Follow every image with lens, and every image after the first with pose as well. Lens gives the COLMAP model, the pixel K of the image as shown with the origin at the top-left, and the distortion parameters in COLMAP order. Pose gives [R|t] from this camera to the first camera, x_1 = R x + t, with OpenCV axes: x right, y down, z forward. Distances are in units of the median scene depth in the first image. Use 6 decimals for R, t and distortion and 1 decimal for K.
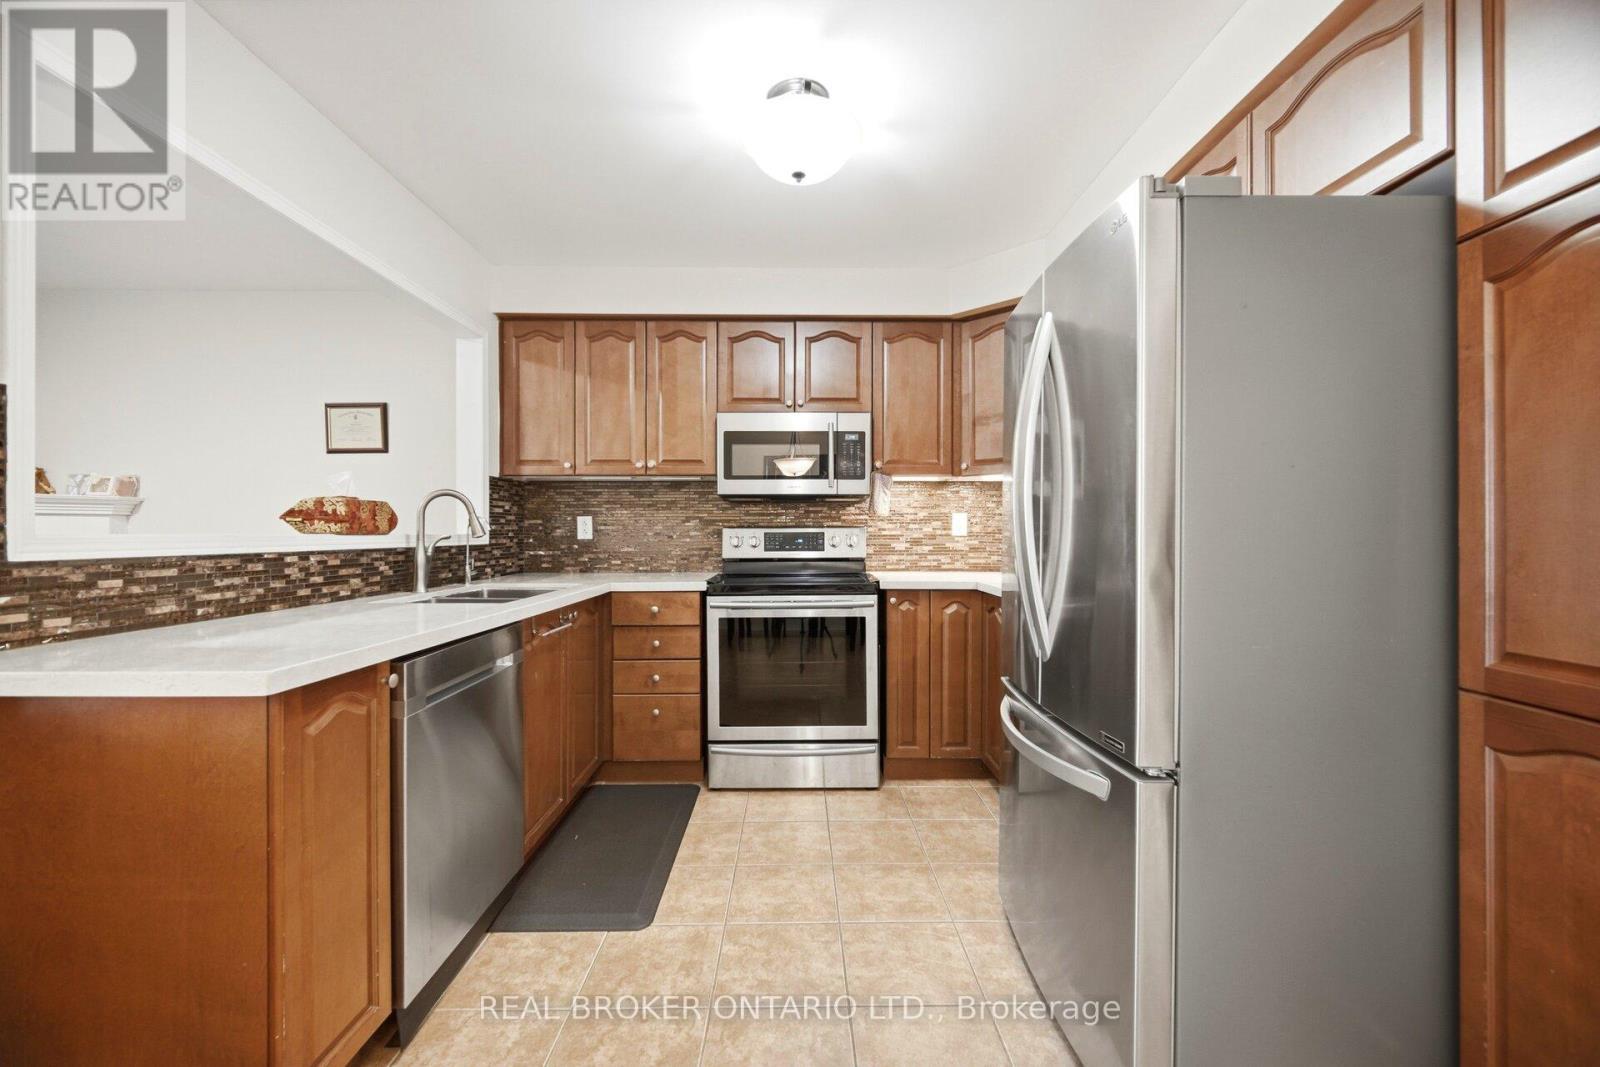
lens RADIAL K [[646.1, 0, 795.1], [0, 646.1, 531.0], [0, 0, 1]] dist [-0.002186, -0.000513]
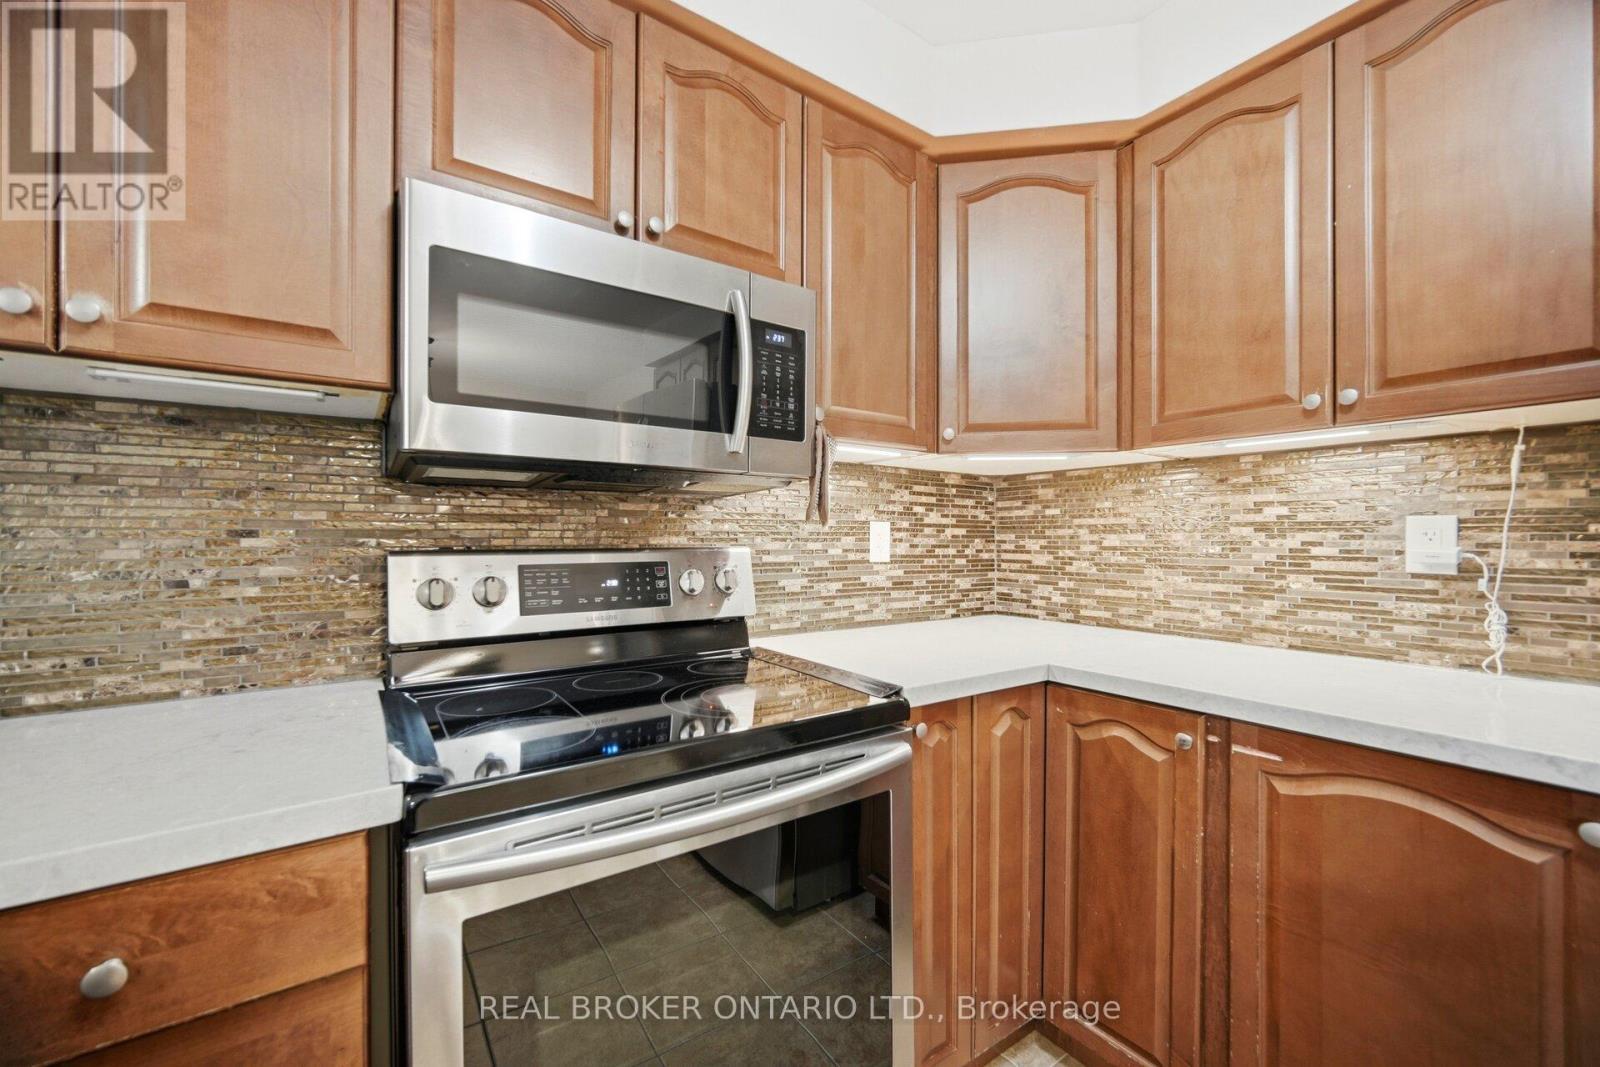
lens RADIAL K [[646.1, 0, 800.6], [0, 646.1, 538.2], [0, 0, 1]] dist [-0.002186, -0.000513]
pose [[0.818961, 0.001136, 0.573848, -0.140502], [-0.005020, 0.999974, 0.005185, -0.017876], [-0.573827, -0.007127, 0.818945, 0.643225]]
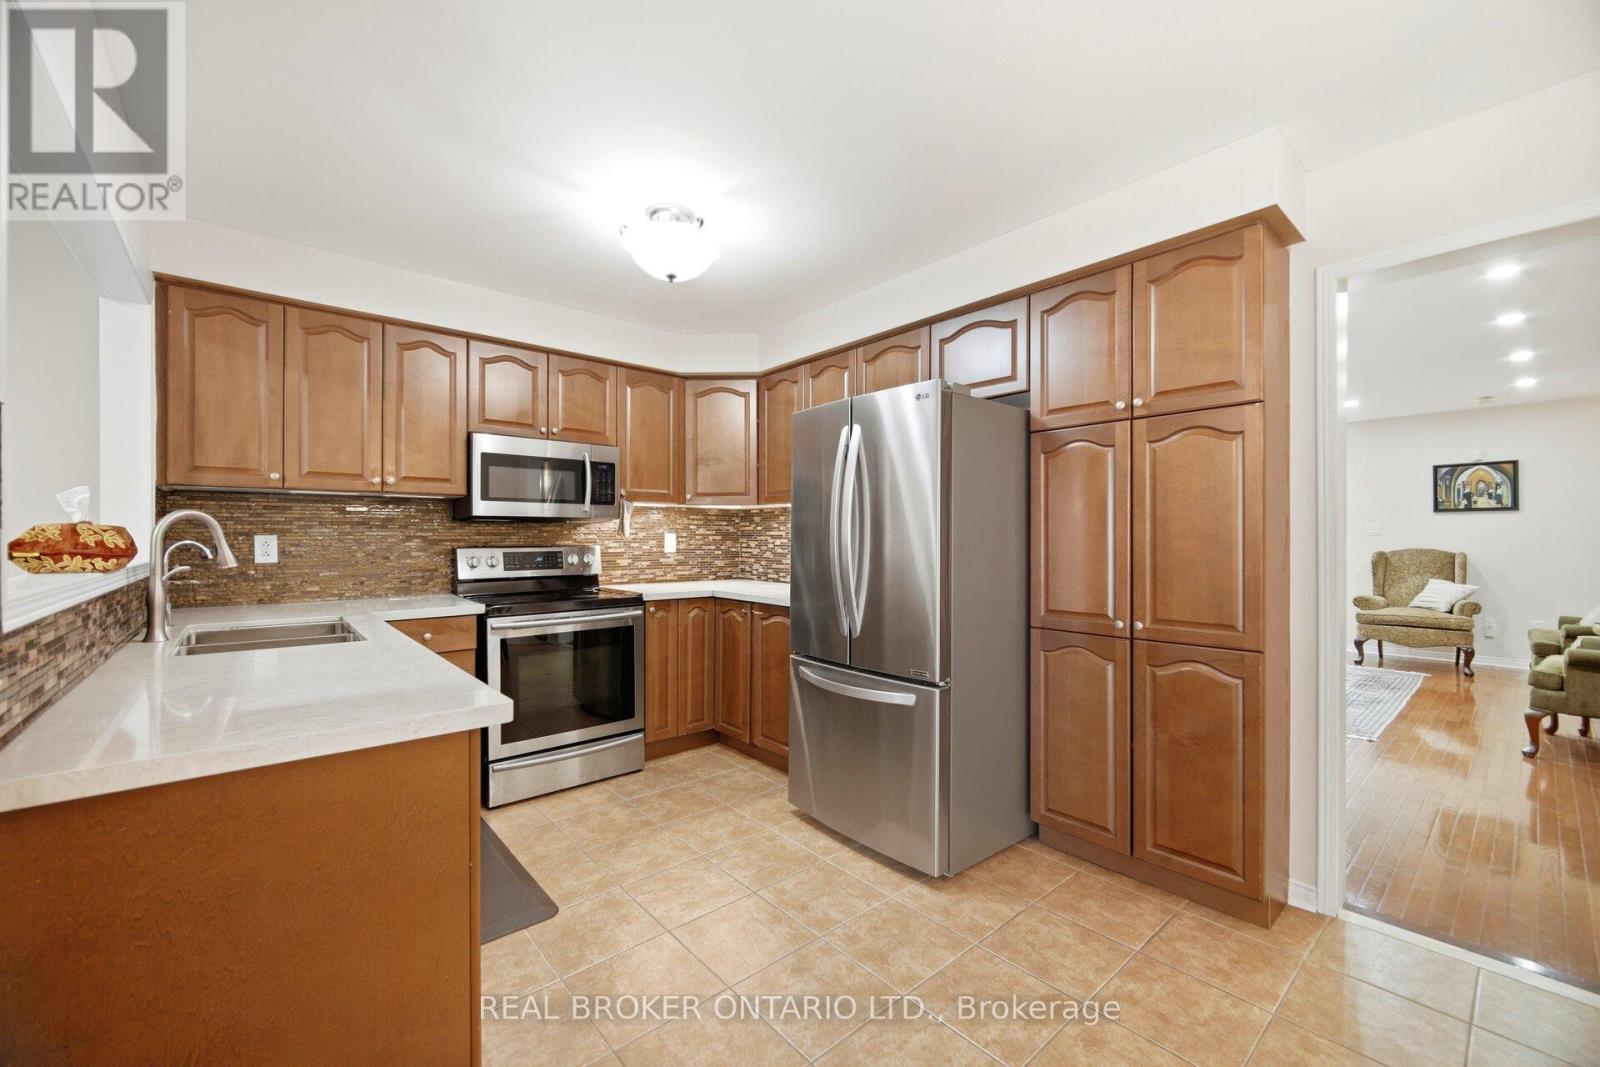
lens RADIAL K [[646.1, 0, 797.3], [0, 646.1, 537.6], [0, 0, 1]] dist [-0.002186, -0.000513]
pose [[0.764053, 0.000298, 0.645153, -0.377414], [-0.003115, 0.999990, 0.003228, -0.027625], [-0.645146, -0.004476, 0.764046, -0.076147]]
